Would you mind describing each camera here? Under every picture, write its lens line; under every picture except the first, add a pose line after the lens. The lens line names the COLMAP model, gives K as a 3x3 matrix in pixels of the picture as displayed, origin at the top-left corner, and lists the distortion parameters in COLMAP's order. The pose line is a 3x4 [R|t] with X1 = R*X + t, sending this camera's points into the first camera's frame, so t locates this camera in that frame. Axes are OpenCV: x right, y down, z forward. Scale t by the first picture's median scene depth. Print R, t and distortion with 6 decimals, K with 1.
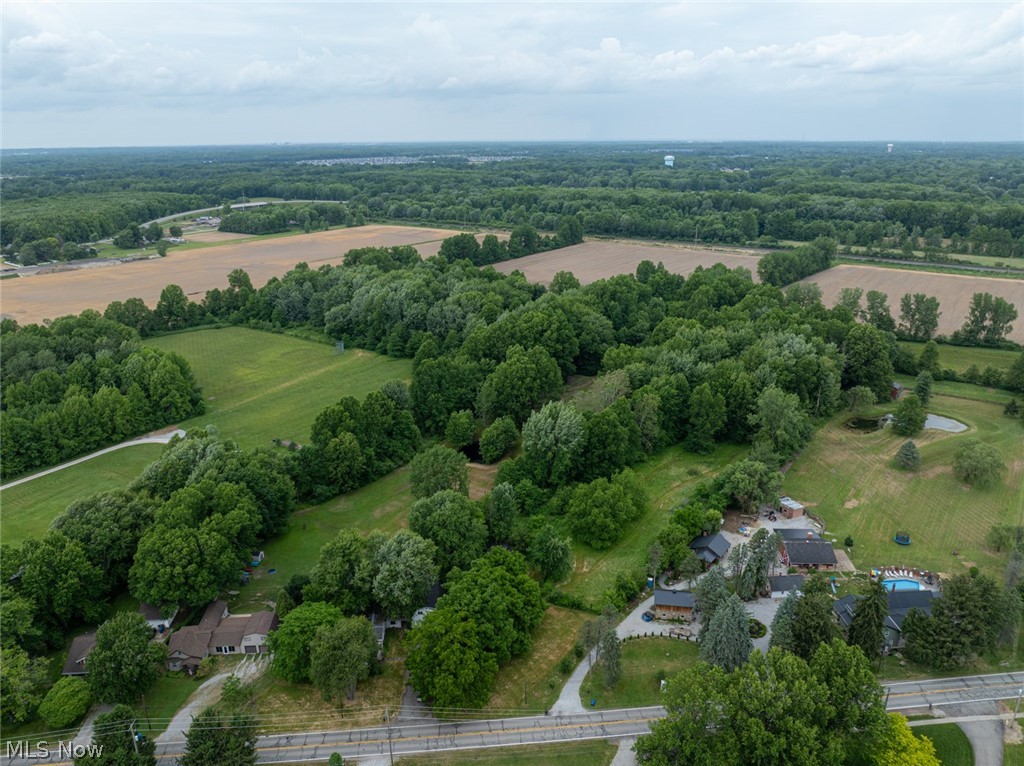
lens RADIAL K [[720.8, 0, 517.7], [0, 720.8, 375.2], [0, 0, 1]] dist [-0.035351, 0.005481]
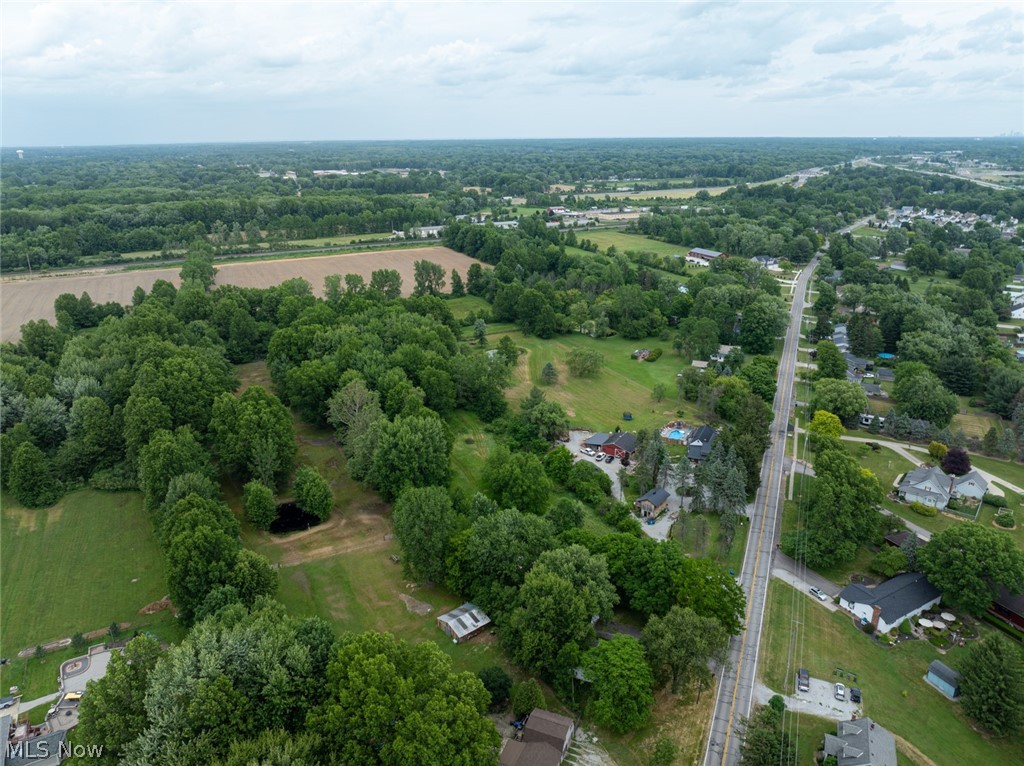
lens RADIAL K [[720.8, 0, 510.6], [0, 720.8, 405.5], [0, 0, 1]] dist [-0.035351, 0.005481]
pose [[0.458505, -0.309037, 0.833228, -0.375493], [0.281803, 0.939762, 0.193479, -0.067371], [-0.842828, 0.146095, 0.517973, 0.217390]]
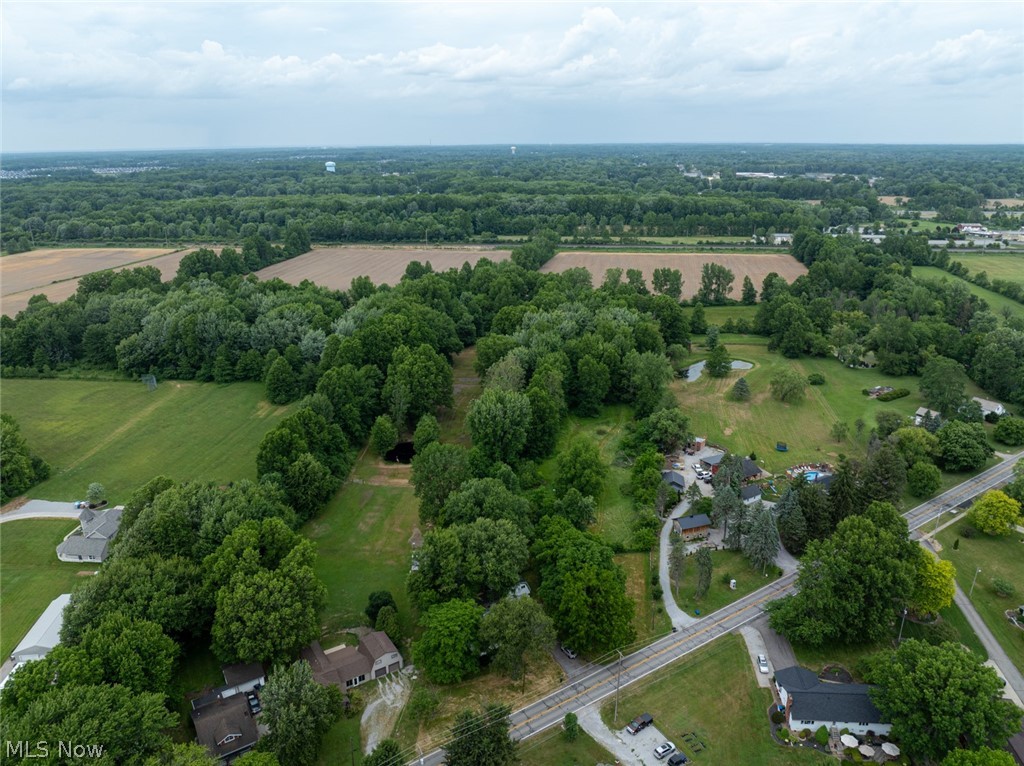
lens RADIAL K [[720.8, 0, 509.4], [0, 720.8, 385.5], [0, 0, 1]] dist [-0.035351, 0.005481]
pose [[0.886017, -0.150086, 0.438690, -0.225144], [0.147849, 0.988221, 0.039485, -0.003540], [-0.439449, 0.029876, 0.897771, 0.018311]]
